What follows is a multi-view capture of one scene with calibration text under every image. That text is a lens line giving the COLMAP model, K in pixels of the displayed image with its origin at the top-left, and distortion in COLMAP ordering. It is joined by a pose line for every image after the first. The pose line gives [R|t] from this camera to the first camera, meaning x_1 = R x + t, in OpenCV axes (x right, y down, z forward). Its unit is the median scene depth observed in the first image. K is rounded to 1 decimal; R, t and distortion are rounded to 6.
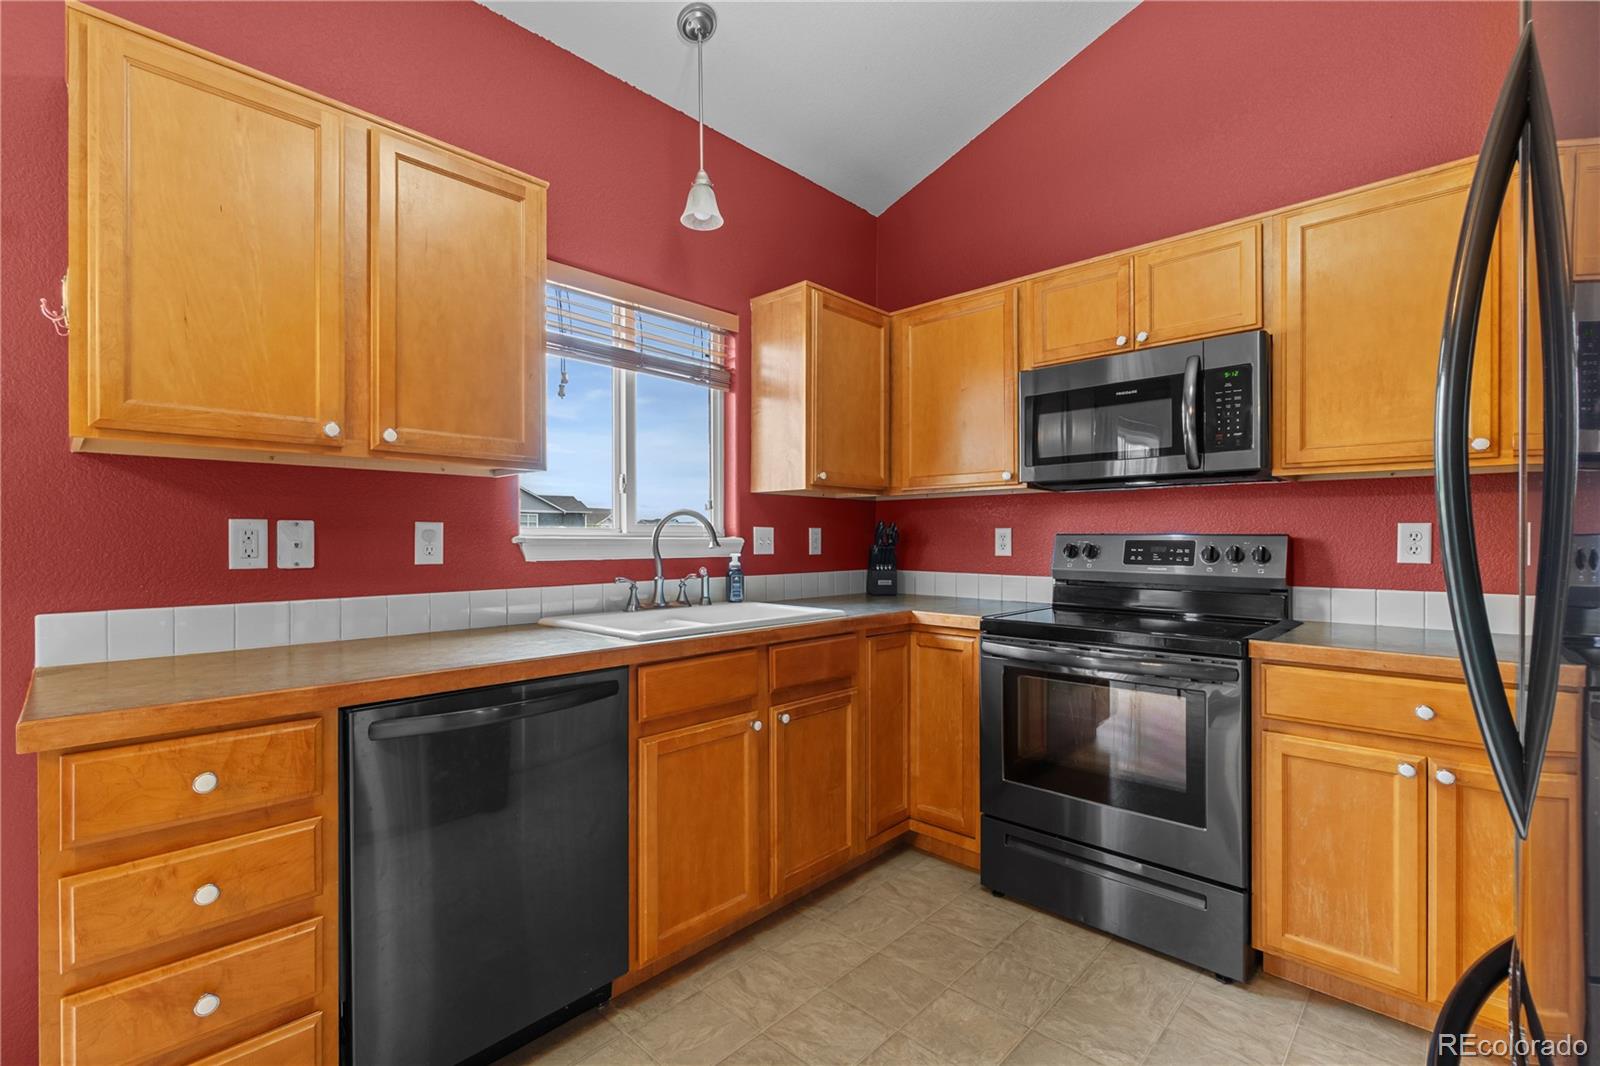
lens RADIAL K [[713.3, 0, 800.1], [0, 713.3, 537.6], [0, 0, 1]] dist [-0.000270, -0.000197]
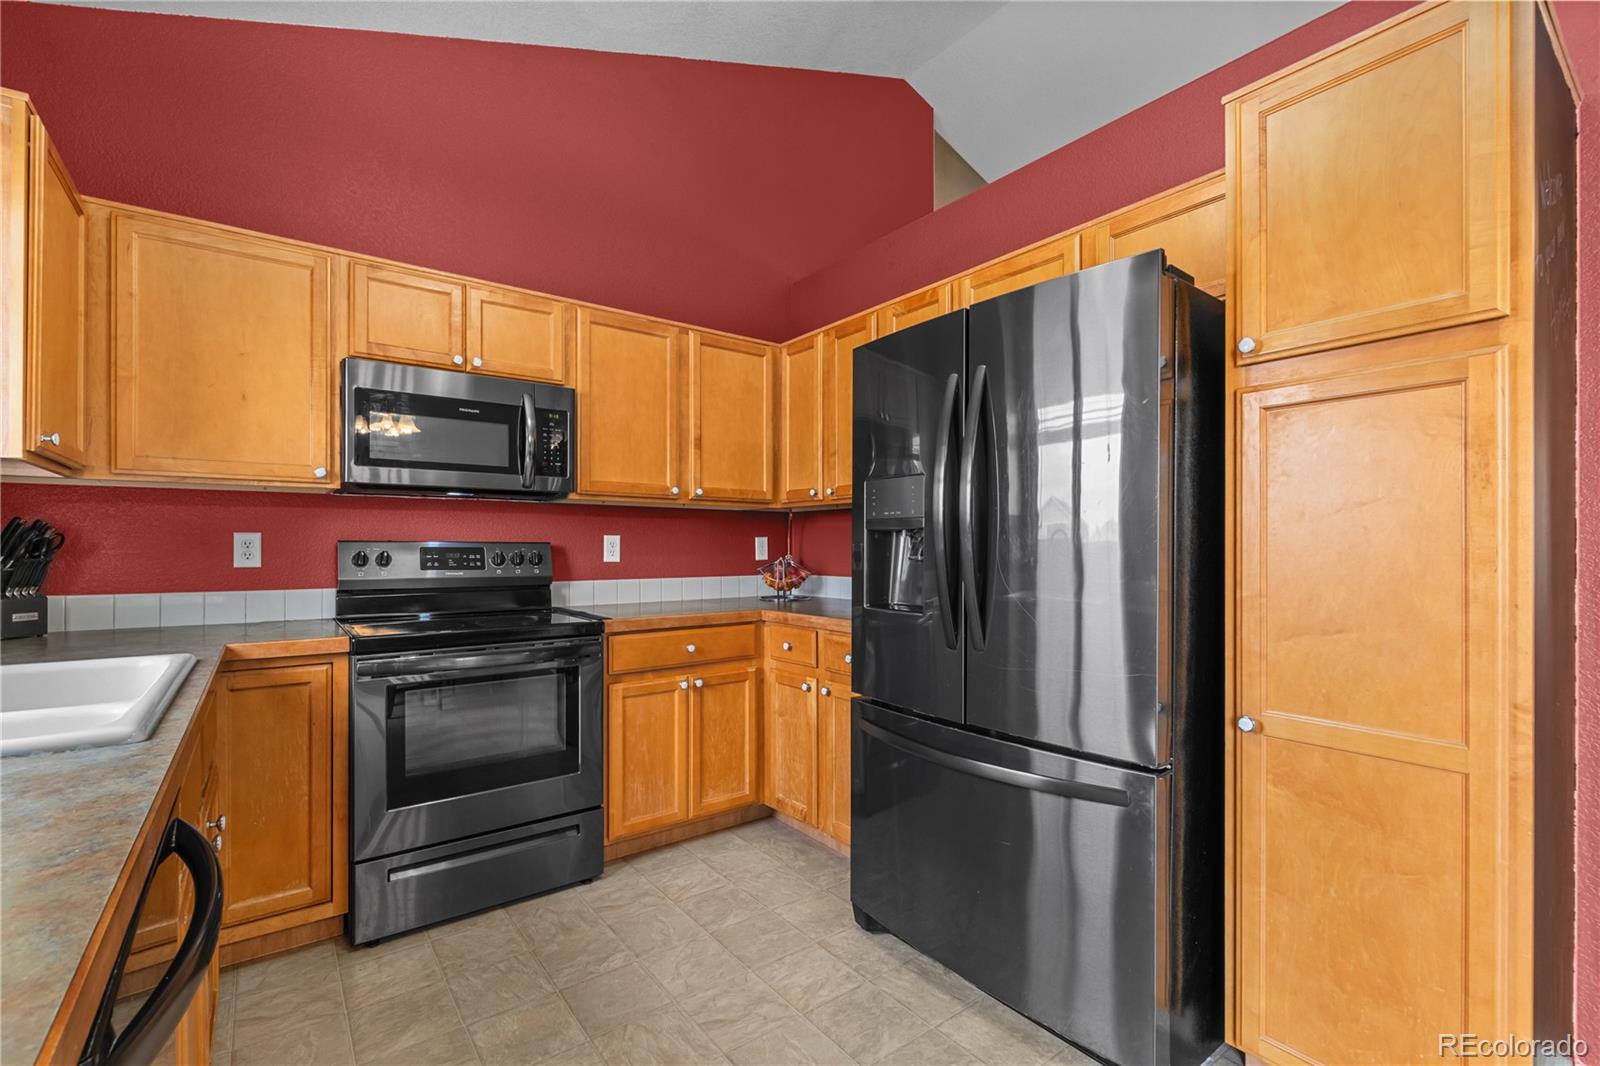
lens RADIAL K [[690.0, 0, 785.2], [0, 690.0, 548.5], [0, 0, 1]] dist [-0.003533, -0.000687]
pose [[0.174386, -0.004338, 0.984668, -0.455422], [-0.001092, 0.999989, 0.004598, 0.000247], [-0.984677, -0.001877, 0.174380, 0.325265]]
